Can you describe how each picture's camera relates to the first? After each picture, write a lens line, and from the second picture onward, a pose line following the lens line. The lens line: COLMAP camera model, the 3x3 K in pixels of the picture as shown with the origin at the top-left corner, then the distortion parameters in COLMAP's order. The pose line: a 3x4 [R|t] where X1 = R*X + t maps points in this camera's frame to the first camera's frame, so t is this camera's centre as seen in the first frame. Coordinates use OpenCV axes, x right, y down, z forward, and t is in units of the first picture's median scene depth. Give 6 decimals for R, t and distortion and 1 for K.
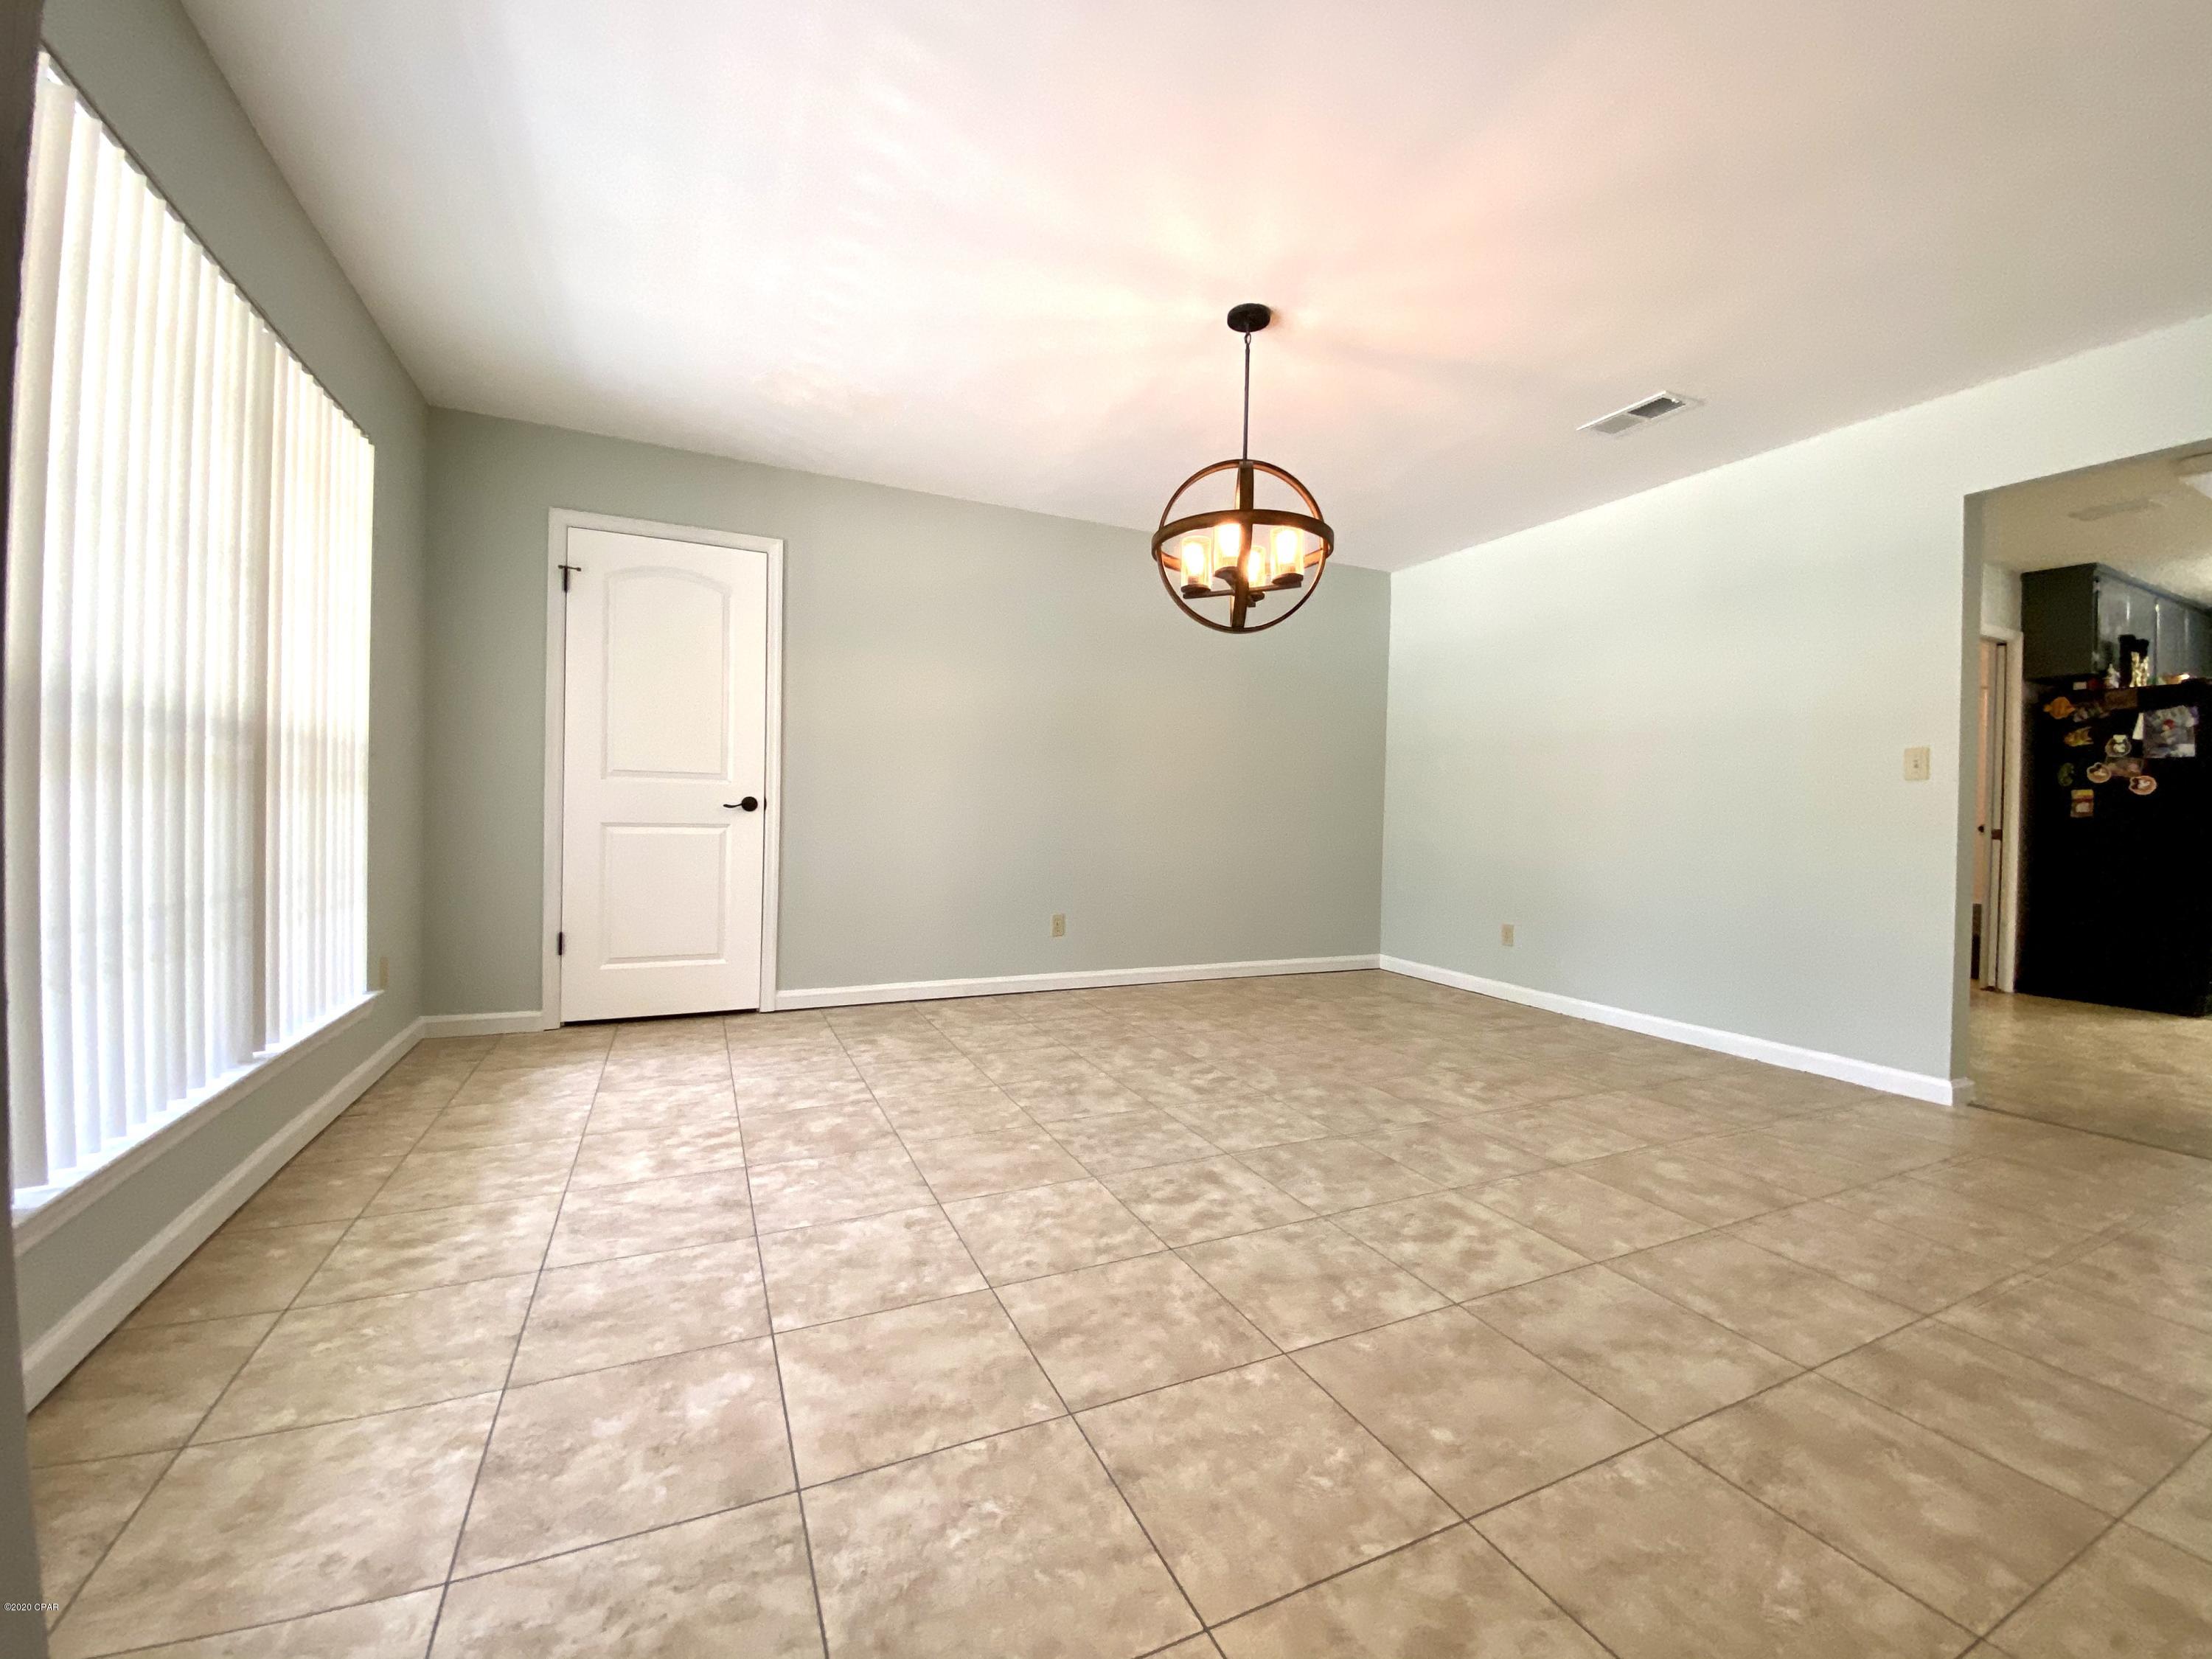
lens RADIAL K [[904.0, 0, 1106.0], [0, 904.0, 828.9], [0, 0, 1]] dist [-0.004922, -0.006742]
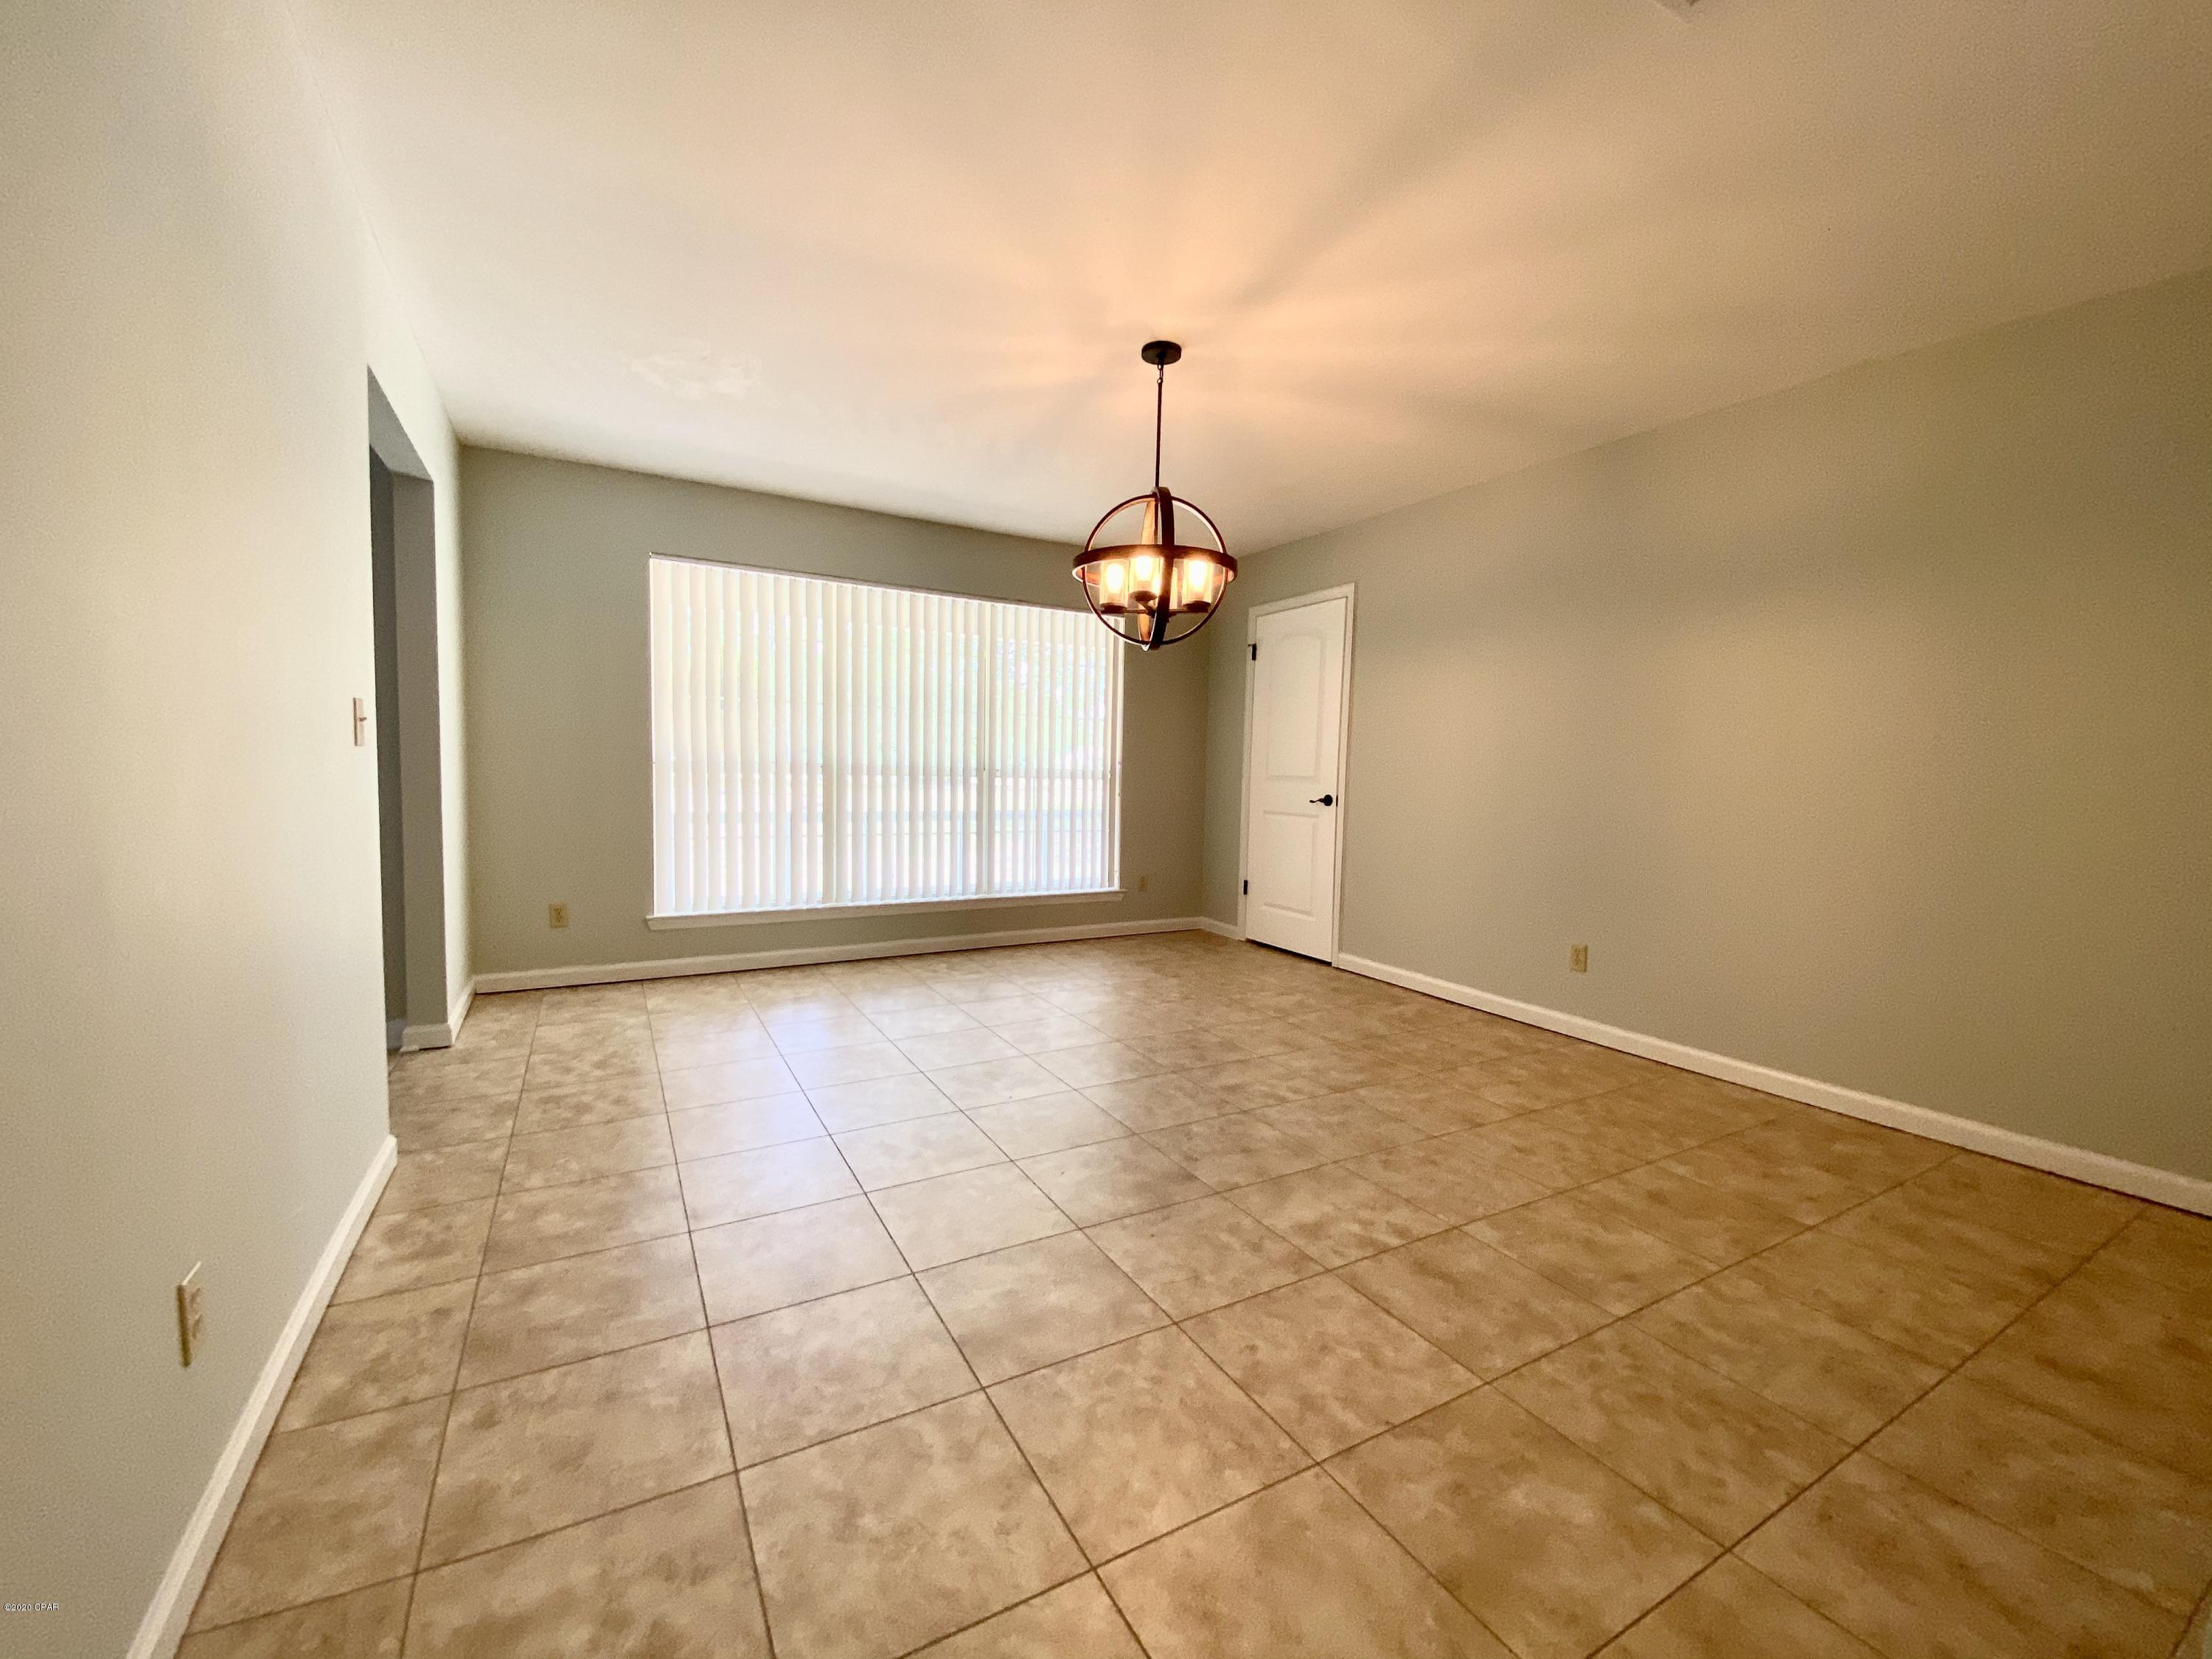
lens RADIAL K [[904.0, 0, 1103.0], [0, 904.0, 830.5], [0, 0, 1]] dist [-0.004922, -0.006742]
pose [[0.084421, 0.054803, -0.994922, 1.055302], [-0.051142, 0.997409, 0.050601, -0.041649], [0.995117, 0.046610, 0.087005, 0.726994]]
